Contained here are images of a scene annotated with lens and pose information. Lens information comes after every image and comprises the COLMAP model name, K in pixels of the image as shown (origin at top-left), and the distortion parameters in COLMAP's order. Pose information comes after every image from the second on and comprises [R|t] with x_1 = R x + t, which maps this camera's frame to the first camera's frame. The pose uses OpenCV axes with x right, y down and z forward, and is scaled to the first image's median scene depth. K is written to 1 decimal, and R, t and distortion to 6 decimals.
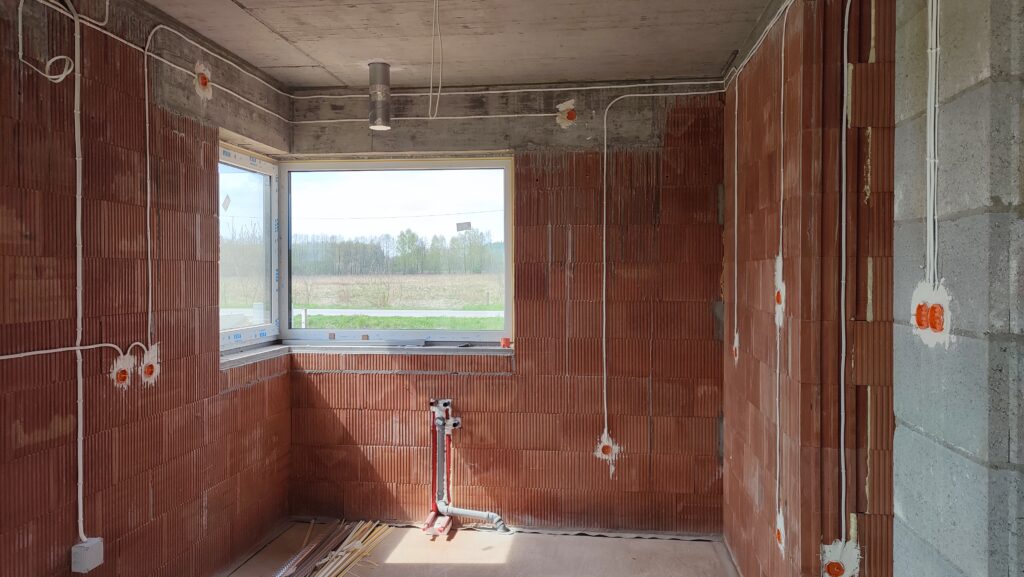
lens RADIAL K [[742.7, 0, 514.1], [0, 742.7, 280.9], [0, 0, 1]] dist [0.031693, -0.023291]
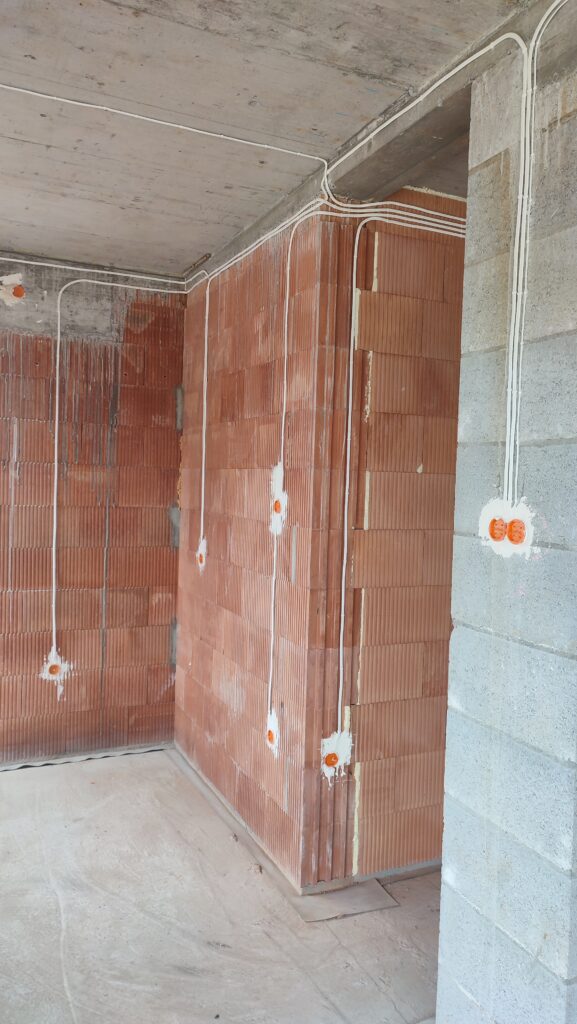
lens RADIAL K [[742.7, 0, 287.6], [0, 742.7, 510.8], [0, 0, 1]] dist [0.031693, -0.023291]
pose [[0.844778, 0.005518, 0.535088, -0.156885], [-0.026527, 0.999149, 0.031576, -0.004037], [-0.534459, -0.040869, 0.844206, 0.111052]]
